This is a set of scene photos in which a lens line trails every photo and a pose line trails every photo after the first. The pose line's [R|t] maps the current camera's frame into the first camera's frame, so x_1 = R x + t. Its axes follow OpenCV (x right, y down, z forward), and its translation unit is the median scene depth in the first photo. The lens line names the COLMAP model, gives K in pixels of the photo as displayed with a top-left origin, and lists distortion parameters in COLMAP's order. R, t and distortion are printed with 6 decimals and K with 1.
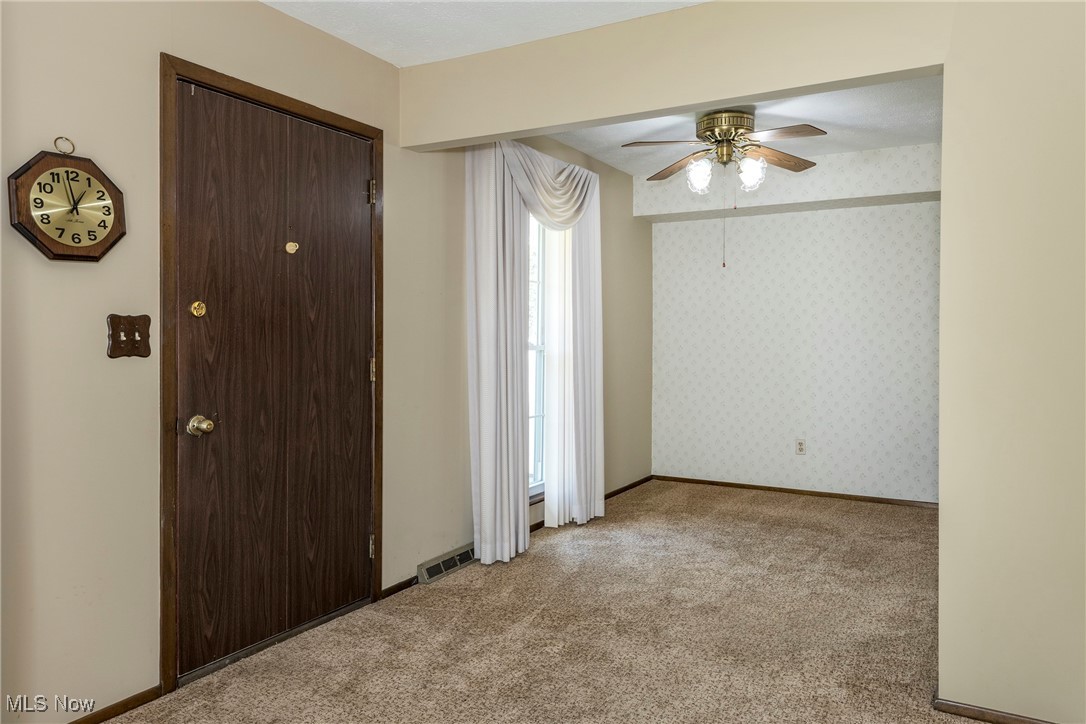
lens RADIAL K [[743.5, 0, 537.4], [0, 743.5, 344.0], [0, 0, 1]] dist [0.087409, -0.096819]
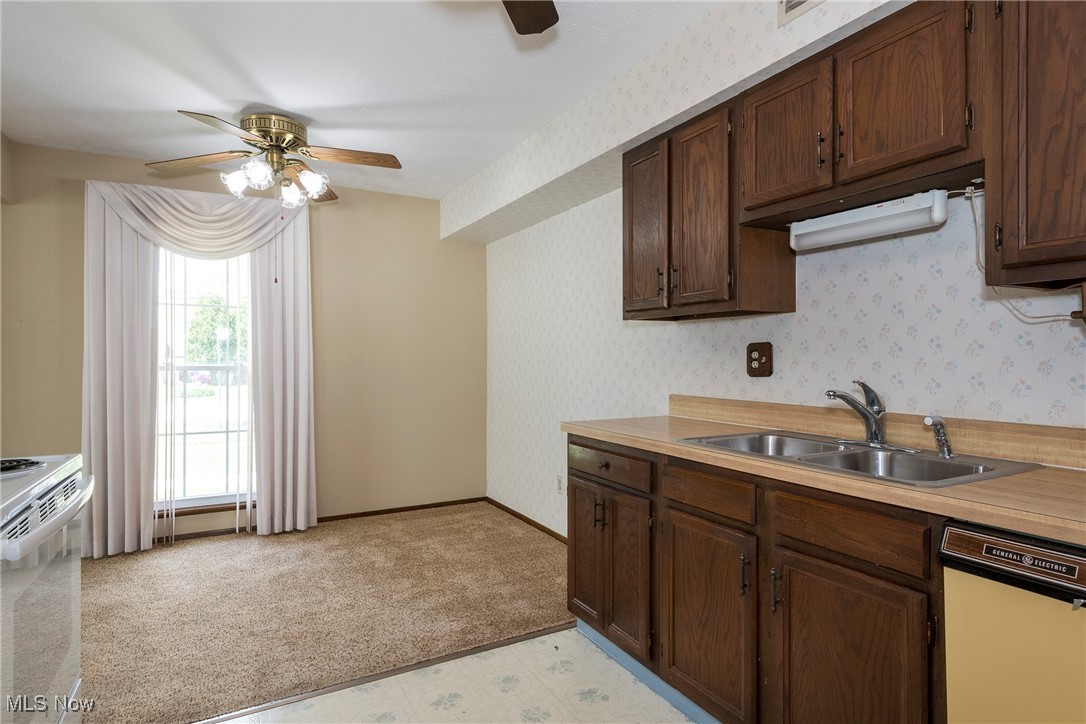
lens RADIAL K [[592.9, 0, 560.7], [0, 592.9, 359.4], [0, 0, 1]] dist [0.000364, -0.000229]
pose [[0.867135, -0.004083, -0.498057, 0.920868], [0.000385, 0.999972, -0.007527, -0.003357], [0.498073, 0.006336, 0.867112, 0.543386]]
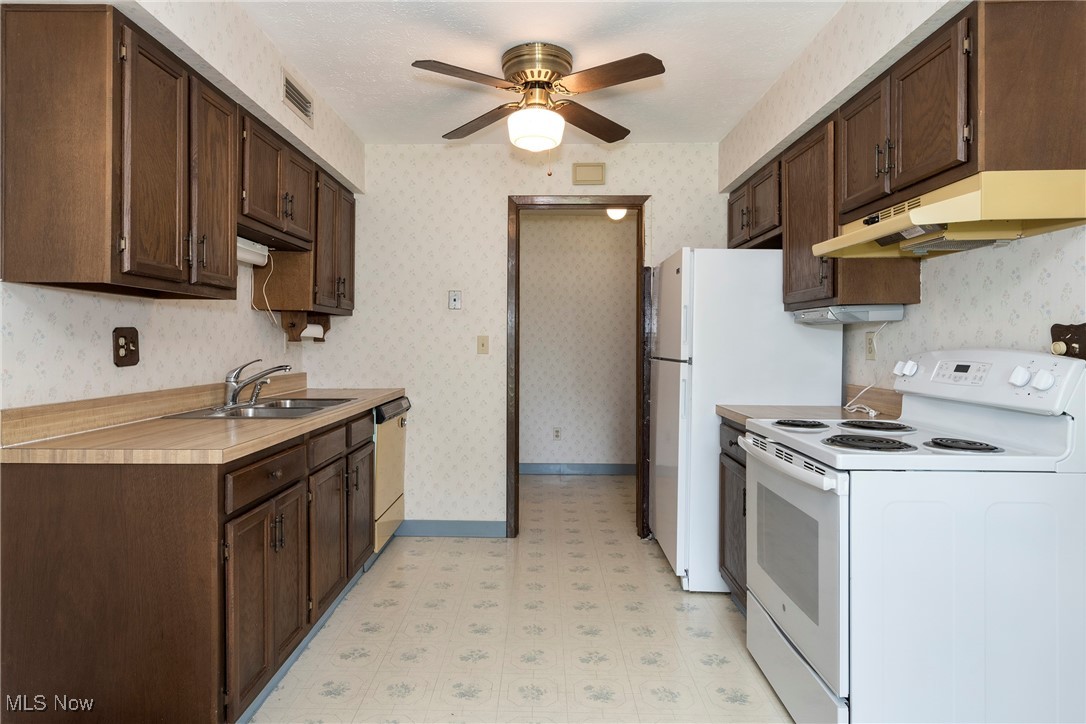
lens RADIAL K [[614.4, 0, 537.8], [0, 614.4, 343.9], [0, 0, 1]] dist [0.019635, -0.000119]
pose [[-0.497375, -0.007747, 0.867501, 0.168232], [0.004452, 0.999924, 0.011482, -0.014242], [-0.867524, 0.009573, -0.497303, 1.098049]]
